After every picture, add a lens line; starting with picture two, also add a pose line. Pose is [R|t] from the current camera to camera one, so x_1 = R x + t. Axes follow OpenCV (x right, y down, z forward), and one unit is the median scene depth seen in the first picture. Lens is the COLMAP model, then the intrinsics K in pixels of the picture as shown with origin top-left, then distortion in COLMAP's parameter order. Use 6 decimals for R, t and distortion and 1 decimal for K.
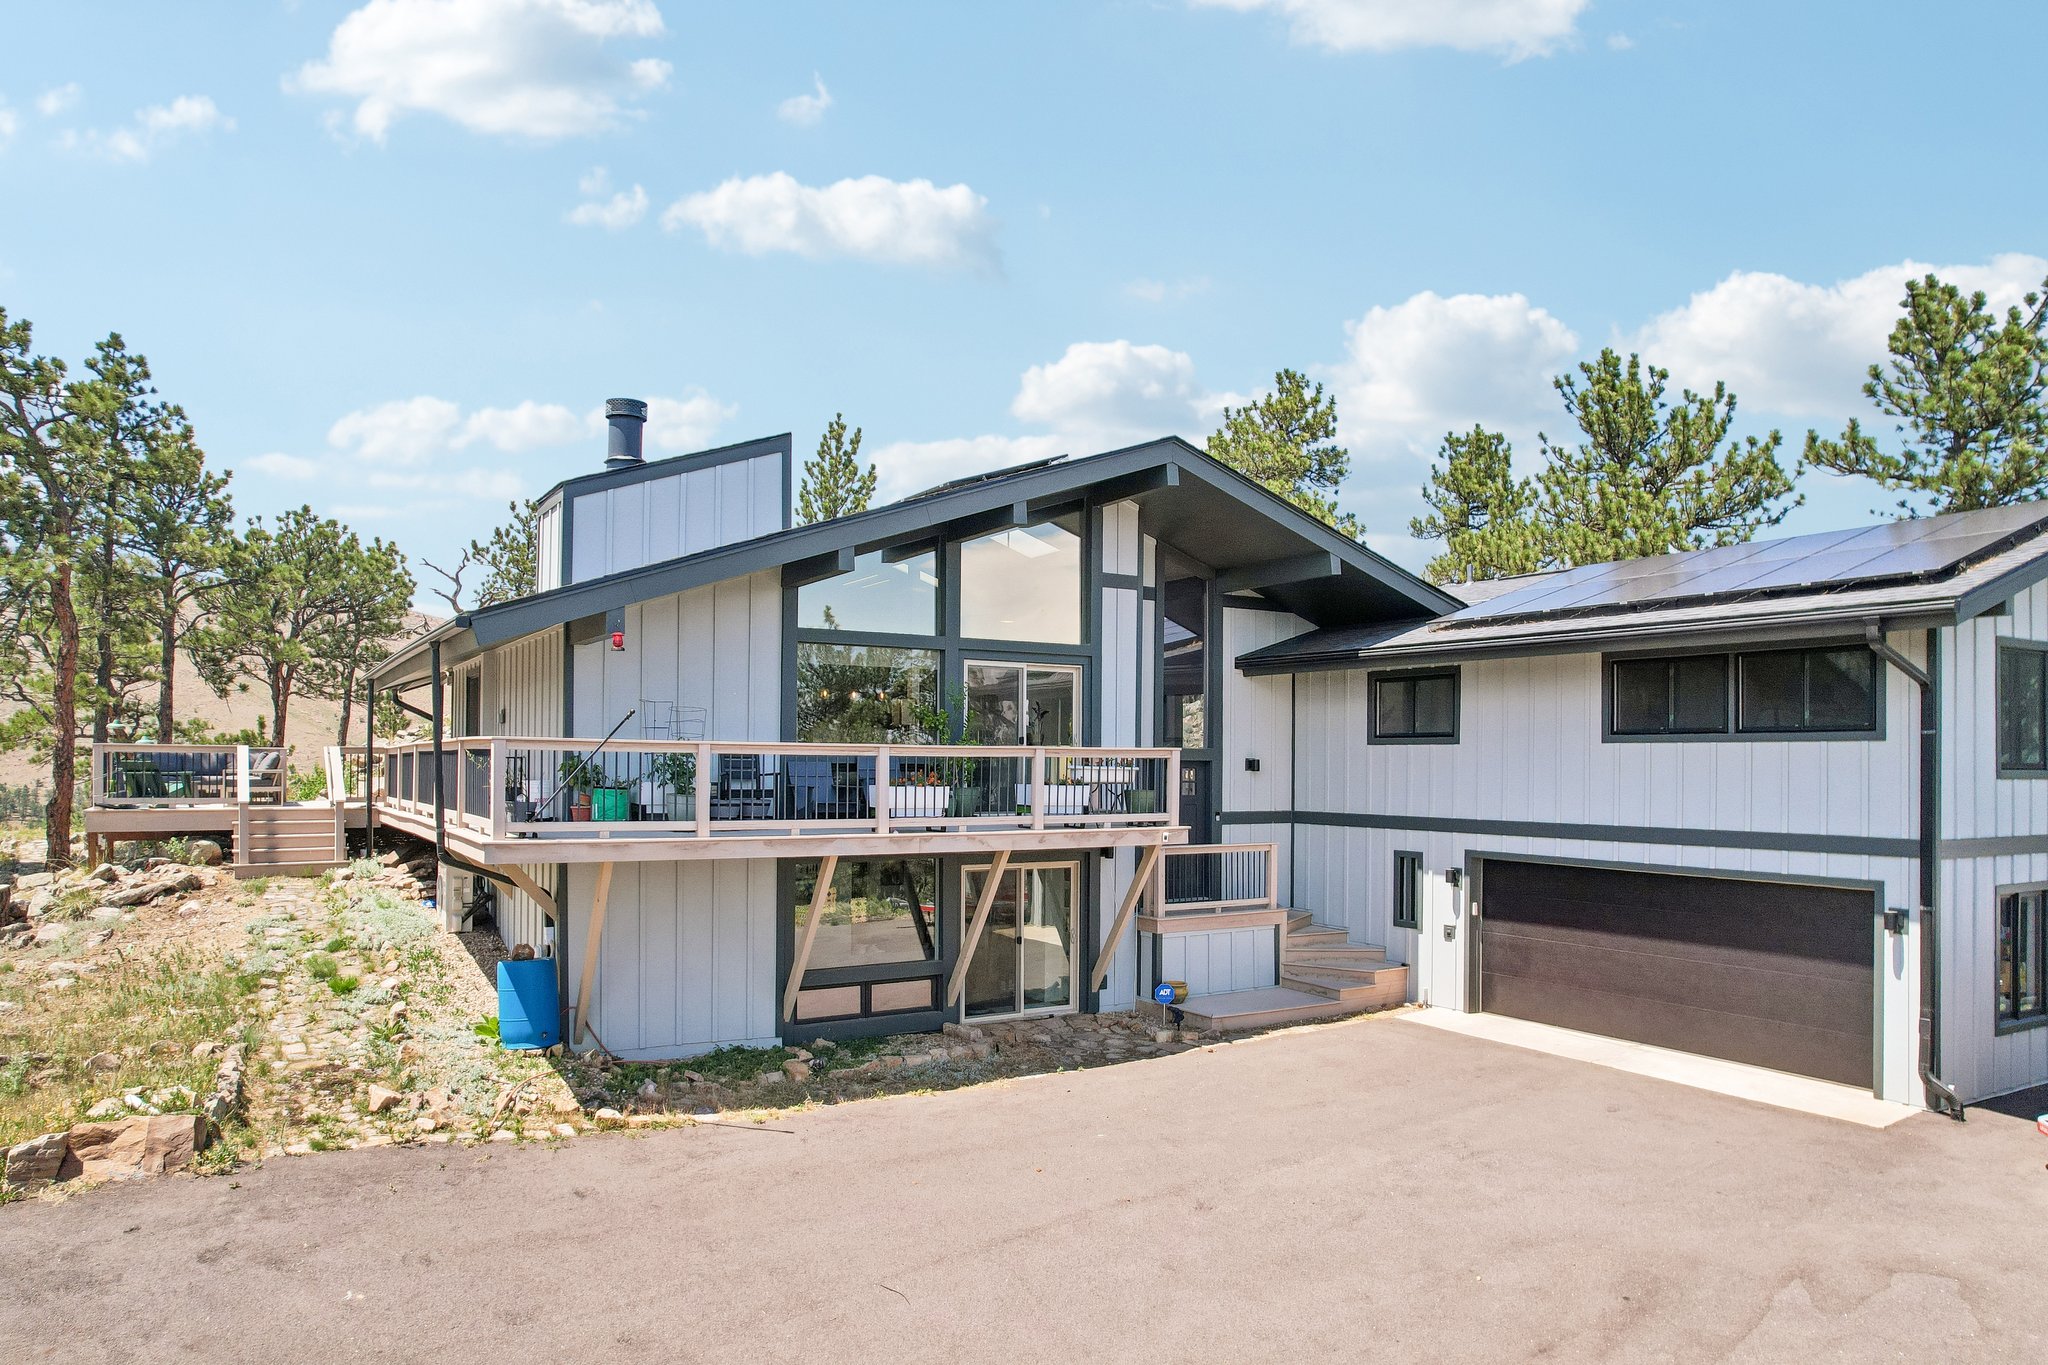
lens RADIAL K [[1338.6, 0, 1028.0], [0, 1338.6, 747.7], [0, 0, 1]] dist [-0.106790, 0.116981]
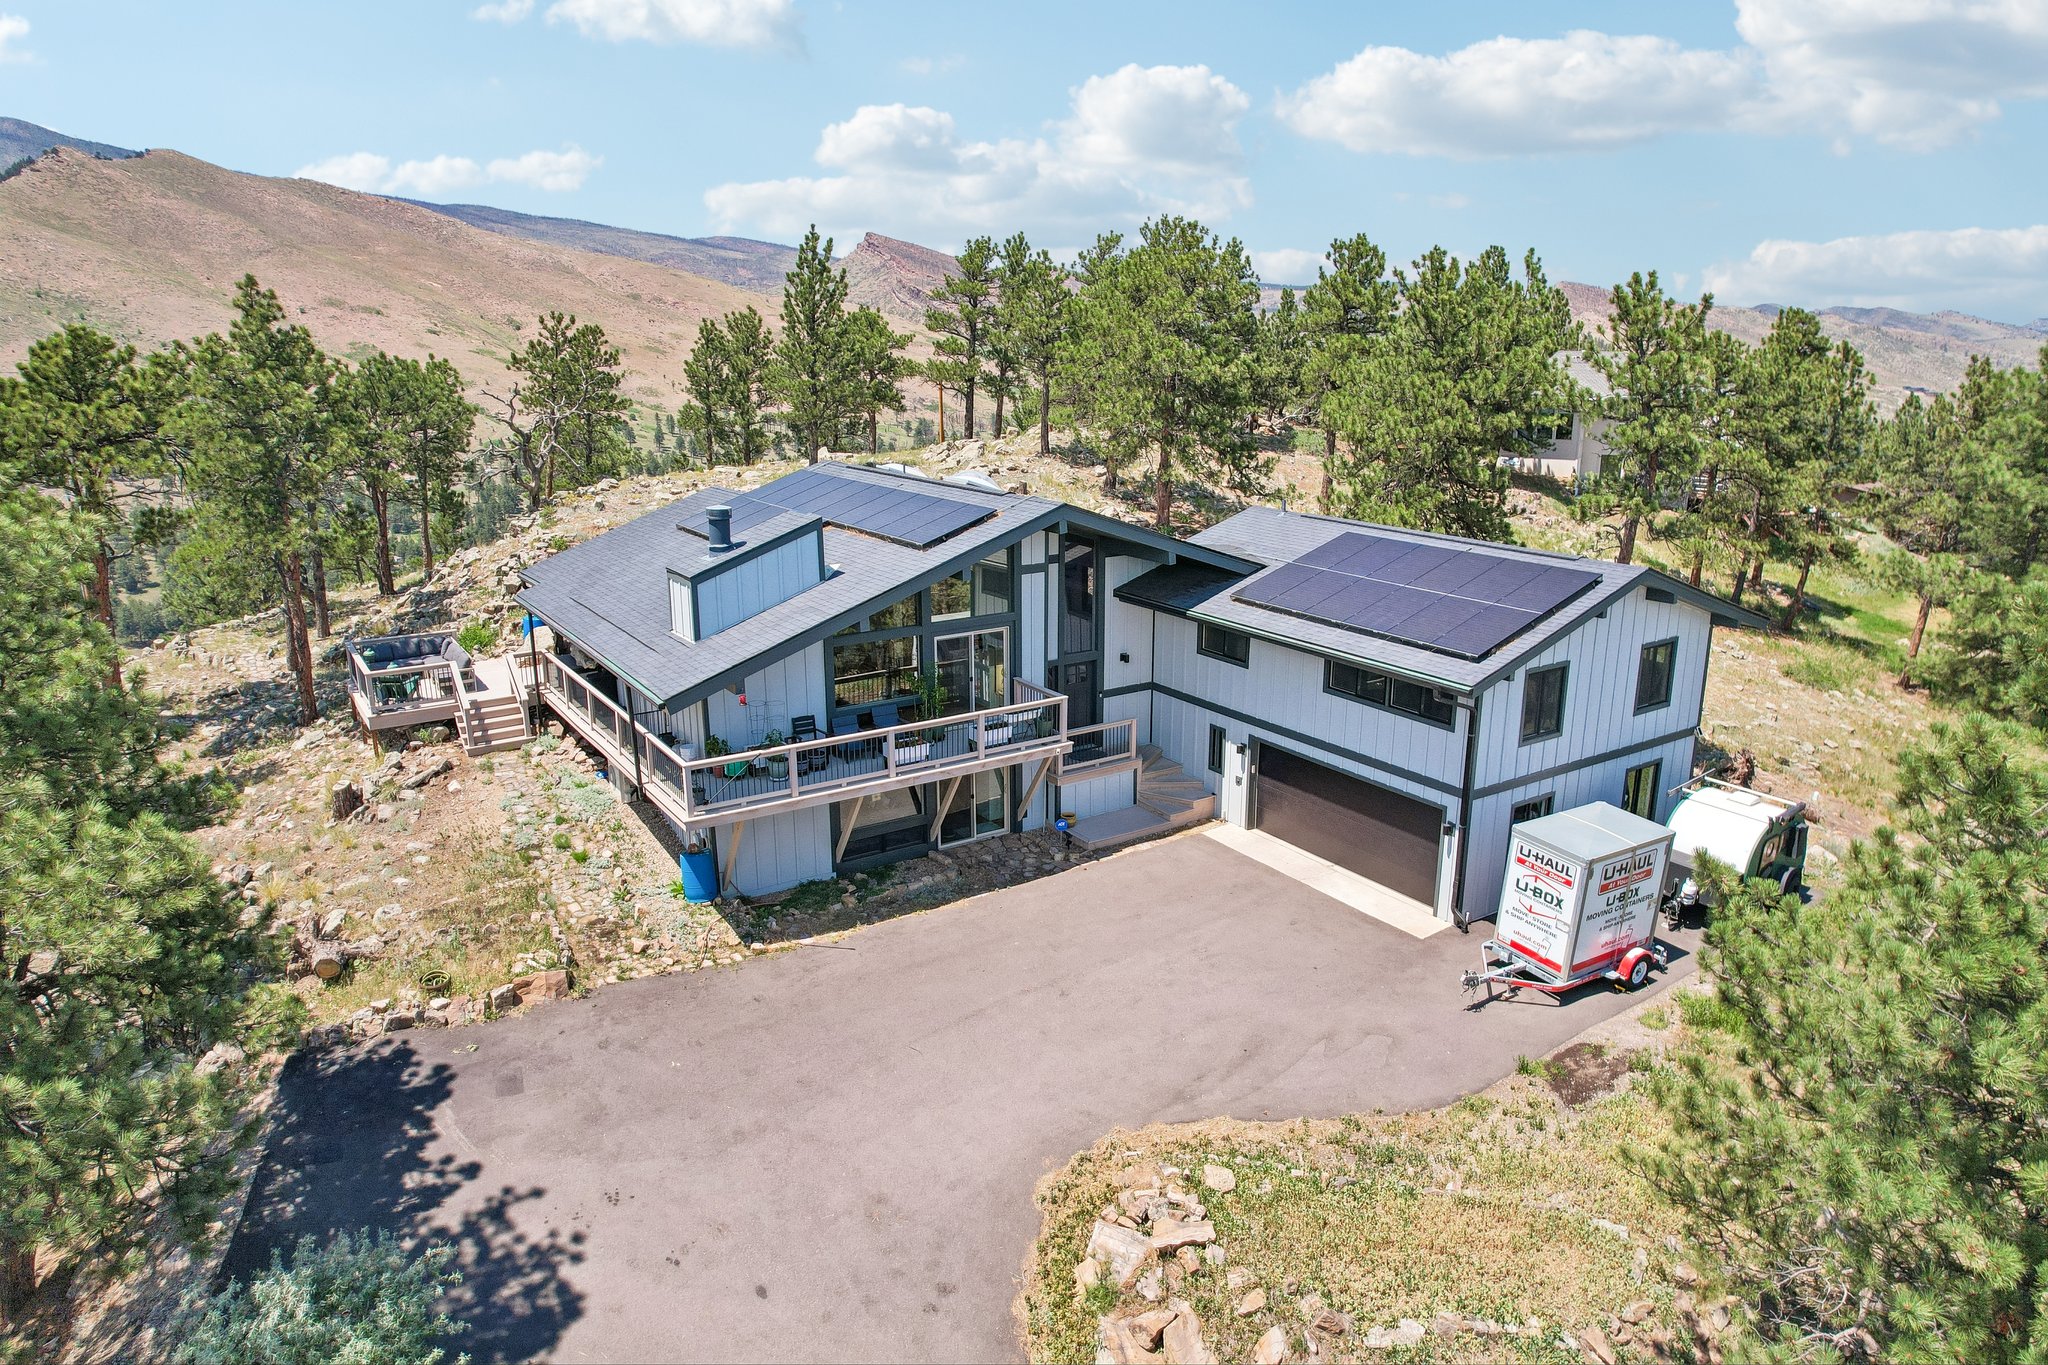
lens RADIAL K [[1314.7, 0, 1026.6], [0, 1314.7, 698.7], [0, 0, 1]] dist [-0.089252, 0.081698]
pose [[0.999539, -0.018166, 0.024321, 0.024898], [0.010514, 0.958763, 0.284013, -0.470861], [-0.028478, -0.283626, 0.958512, -0.568133]]
